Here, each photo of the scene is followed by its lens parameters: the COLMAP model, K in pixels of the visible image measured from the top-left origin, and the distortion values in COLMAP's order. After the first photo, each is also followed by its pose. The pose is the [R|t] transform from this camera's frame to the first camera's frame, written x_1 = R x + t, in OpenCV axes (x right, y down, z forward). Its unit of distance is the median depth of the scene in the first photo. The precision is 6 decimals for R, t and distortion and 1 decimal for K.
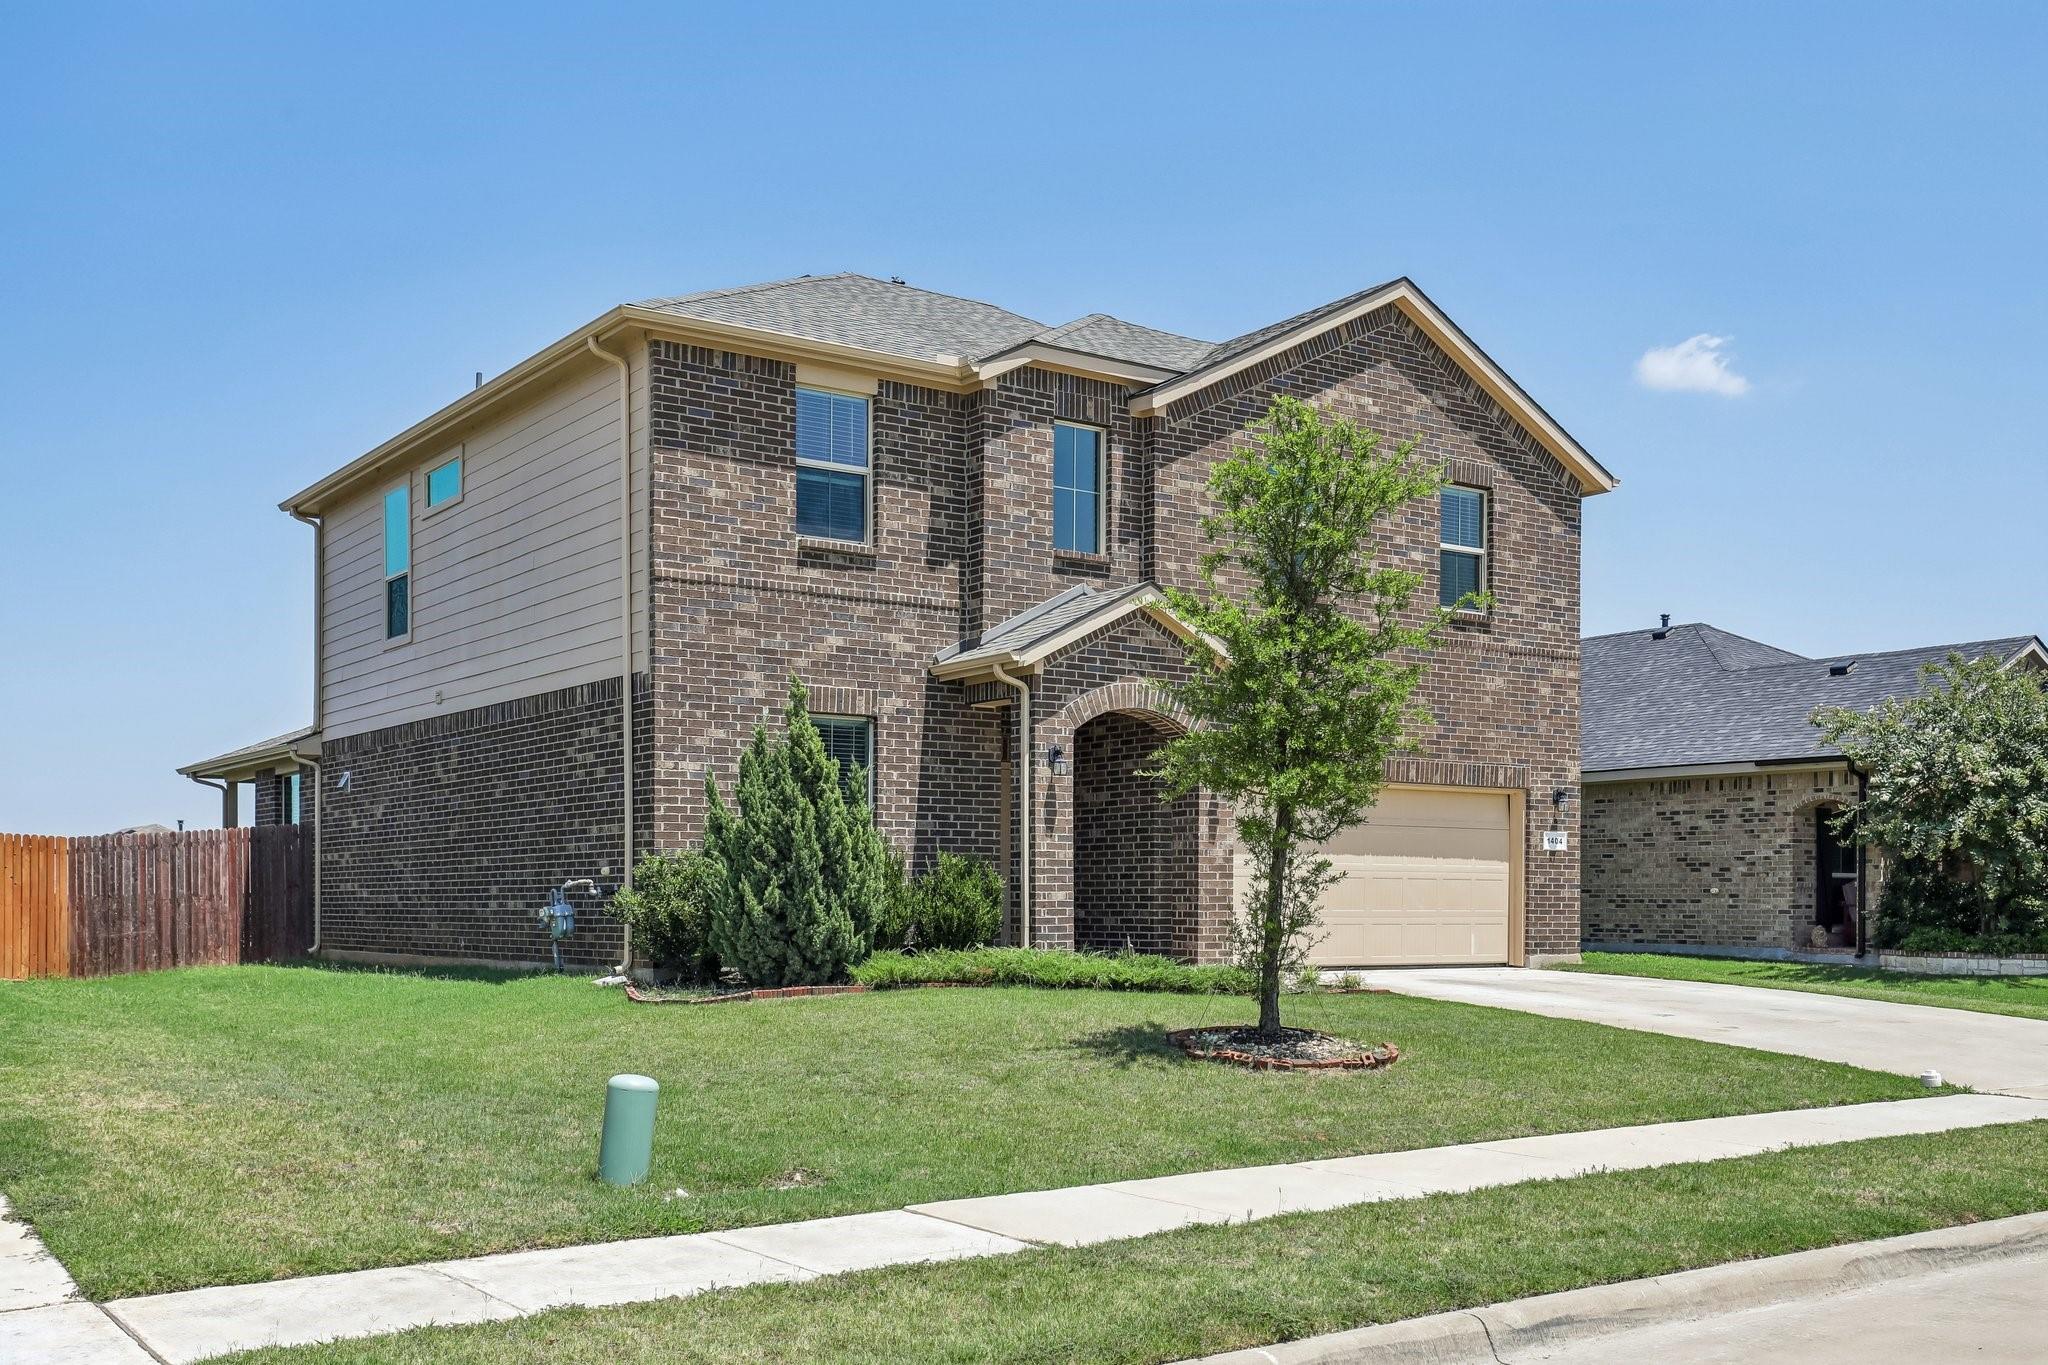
lens RADIAL K [[2044.3, 0, 1024.0], [0, 2044.3, 682.5], [0, 0, 1]] dist [0.044298, -0.000963]
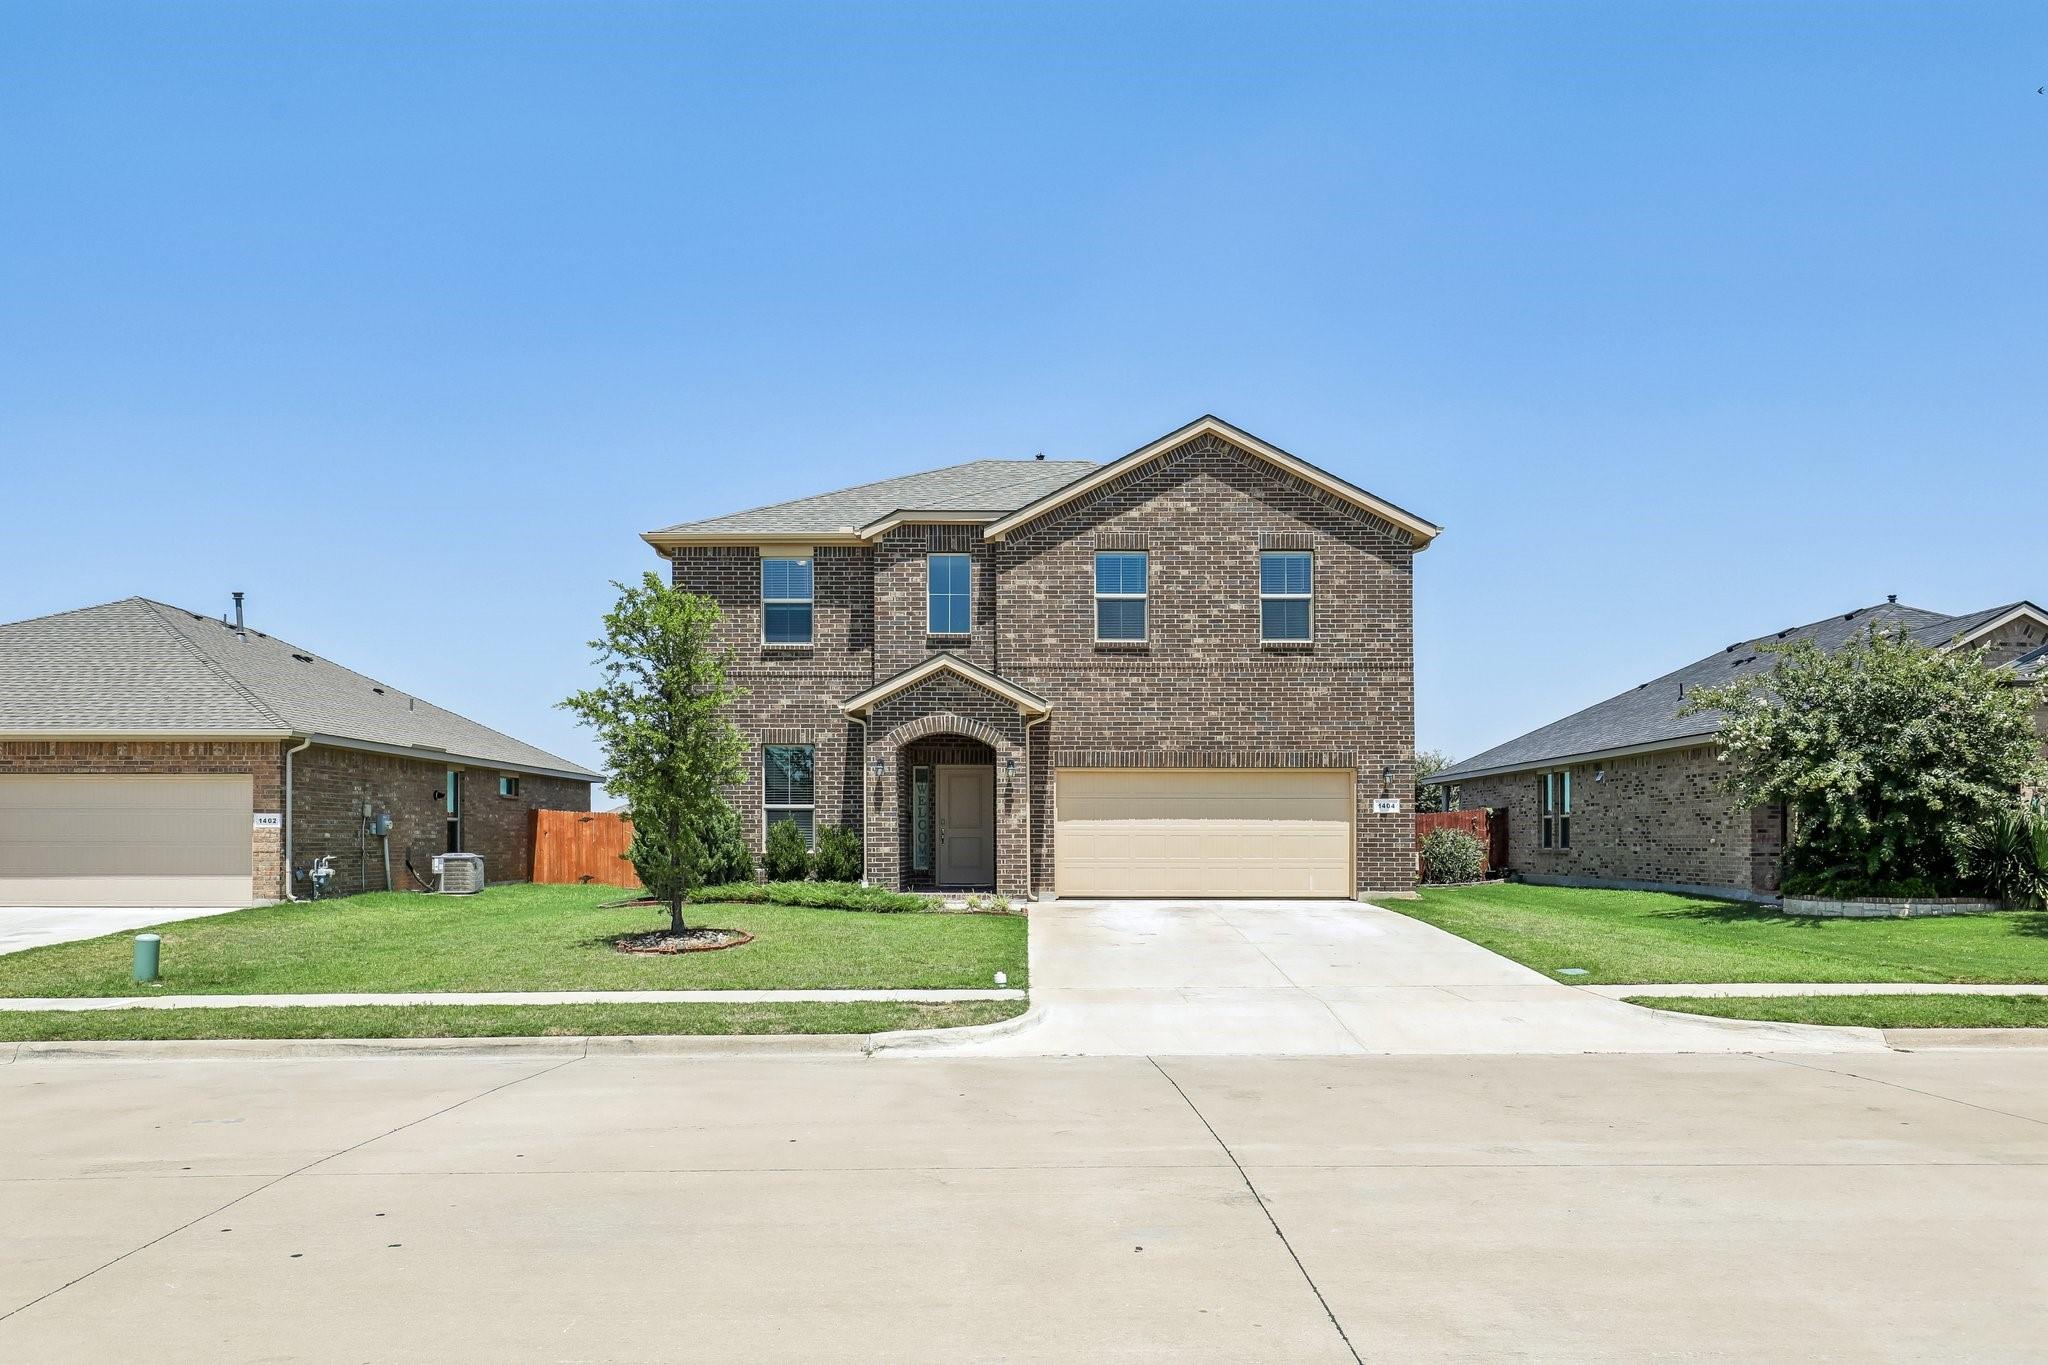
lens RADIAL K [[1428.7, 0, 990.0], [0, 1428.7, 630.7], [0, 0, 1]] dist [0.002459, -0.001251]
pose [[0.803186, -0.089193, -0.589014, 0.690793], [0.065306, 0.995952, -0.061762, 0.005161], [0.592138, 0.011141, 0.805759, 0.113403]]
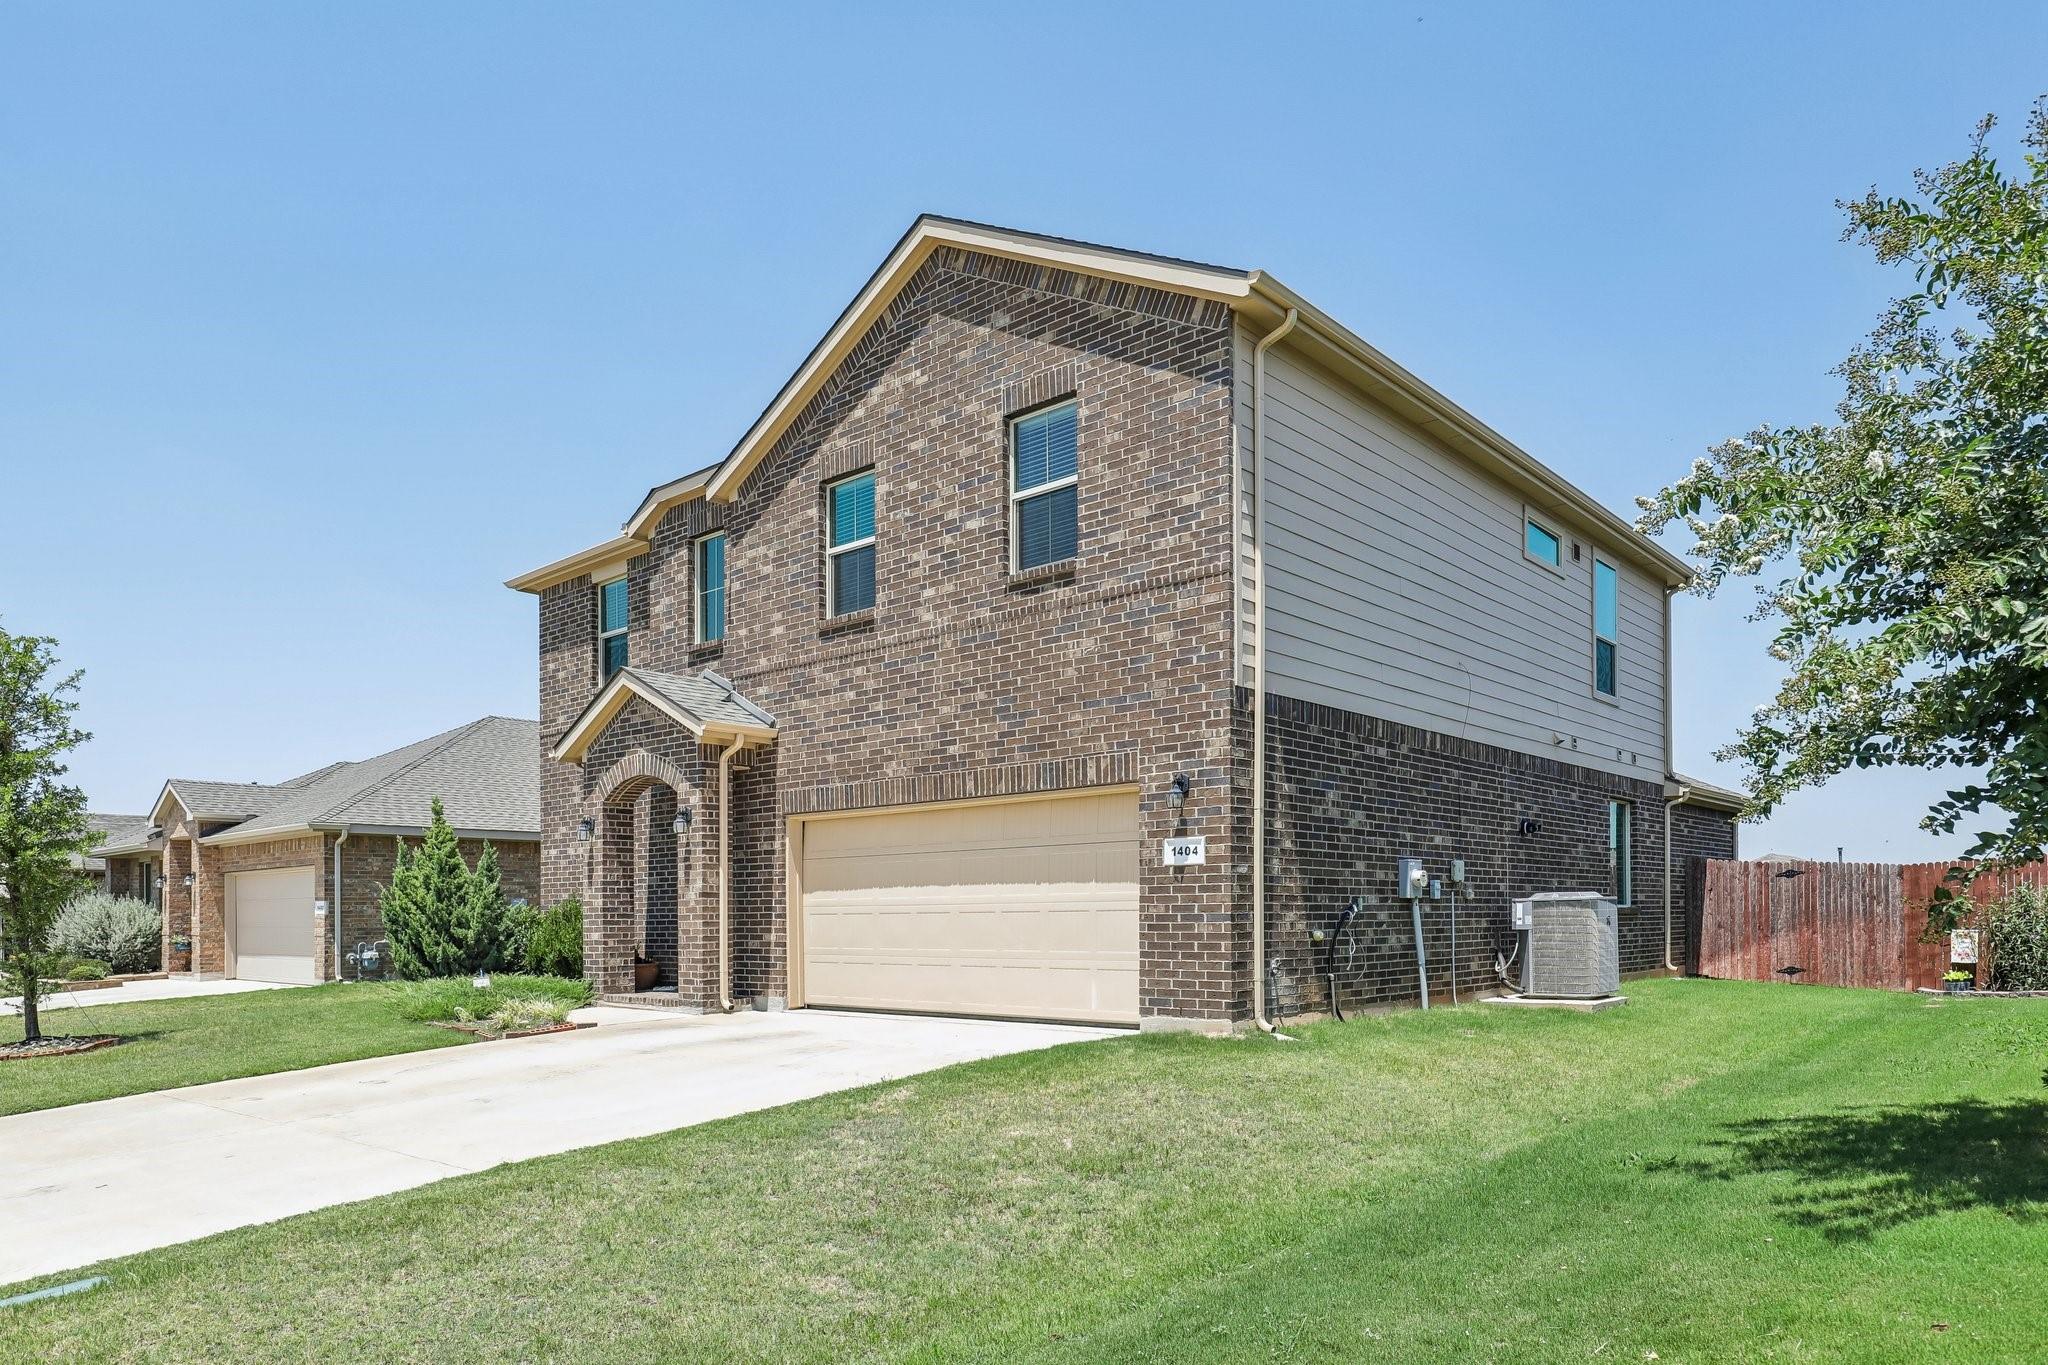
lens RADIAL K [[1292.3, 0, 1021.7], [0, 1292.3, 806.5], [0, 0, 1]] dist [-0.006507, -0.000950]
pose [[0.212731, -0.088957, -0.973053, 0.755690], [0.114511, 0.991255, -0.065586, 0.095955], [0.970378, -0.097473, 0.221057, 0.970157]]
